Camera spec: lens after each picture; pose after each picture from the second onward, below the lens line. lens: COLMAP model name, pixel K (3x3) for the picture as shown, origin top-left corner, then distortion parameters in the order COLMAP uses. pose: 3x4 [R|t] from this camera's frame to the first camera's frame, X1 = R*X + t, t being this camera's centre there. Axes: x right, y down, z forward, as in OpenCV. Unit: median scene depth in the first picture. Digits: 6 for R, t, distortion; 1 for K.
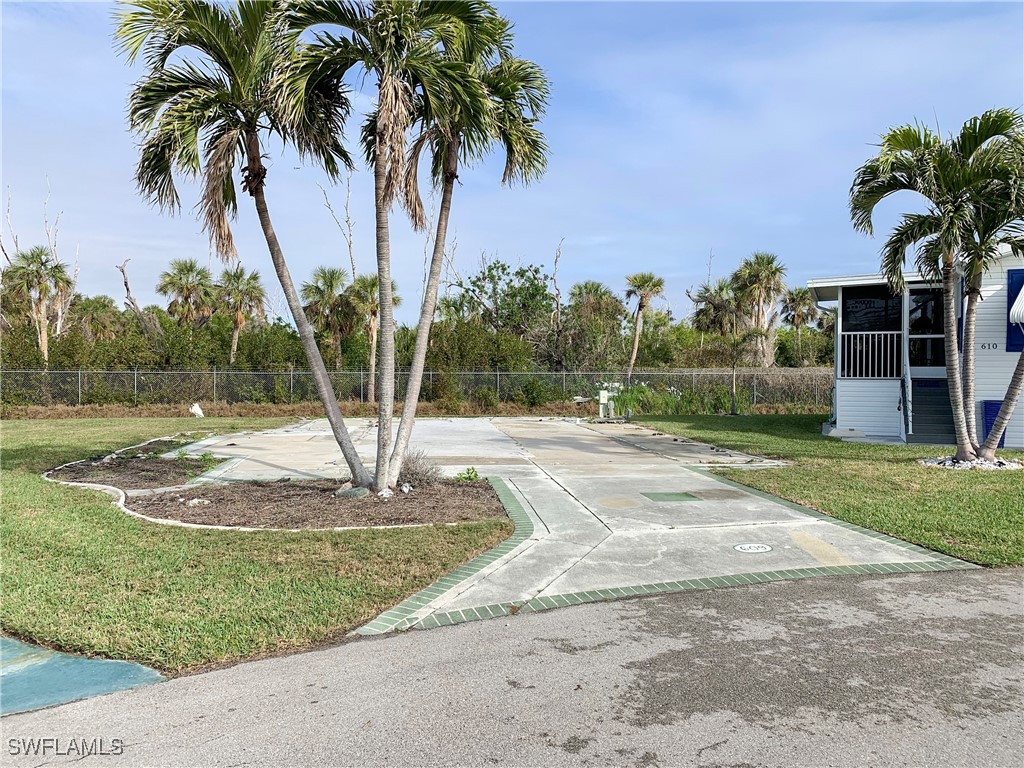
lens RADIAL K [[775.9, 0, 516.4], [0, 775.9, 388.5], [0, 0, 1]] dist [0.151547, -0.299567]
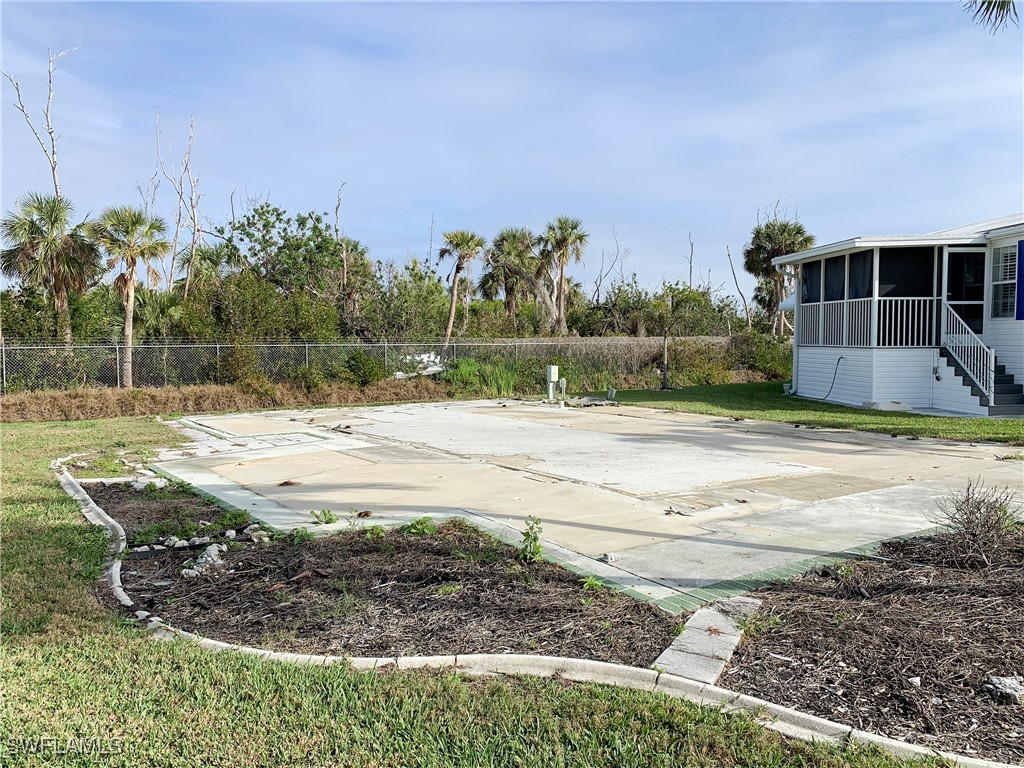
lens RADIAL K [[782.9, 0, 513.9], [0, 782.9, 388.5], [0, 0, 1]] dist [0.049326, -0.065980]
pose [[0.889678, -0.034421, 0.455289, -0.204675], [0.017276, 0.998978, 0.041765, -0.005671], [-0.456261, -0.029292, 0.889364, 0.196495]]
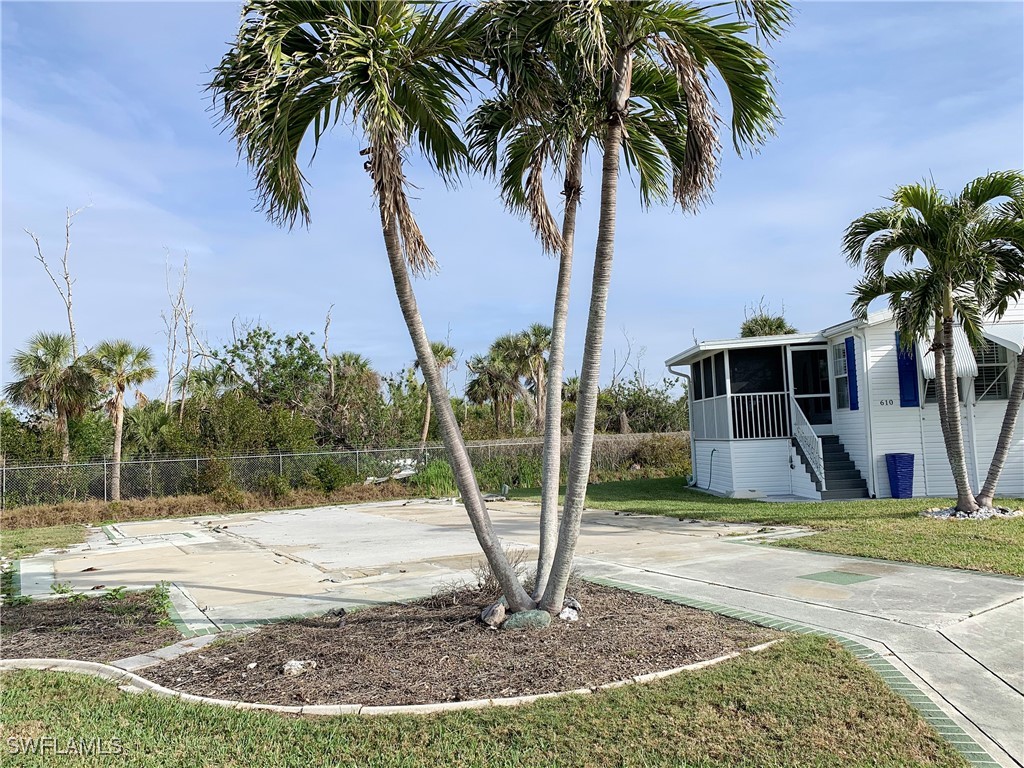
lens RADIAL K [[797.7, 0, 511.6], [0, 797.7, 392.3], [0, 0, 1]] dist [0.014214, -0.004113]
pose [[0.924726, -0.018837, 0.380167, -0.123782], [0.054292, 0.995090, -0.082754, -0.002329], [-0.376742, 0.097165, 0.921208, 0.087644]]
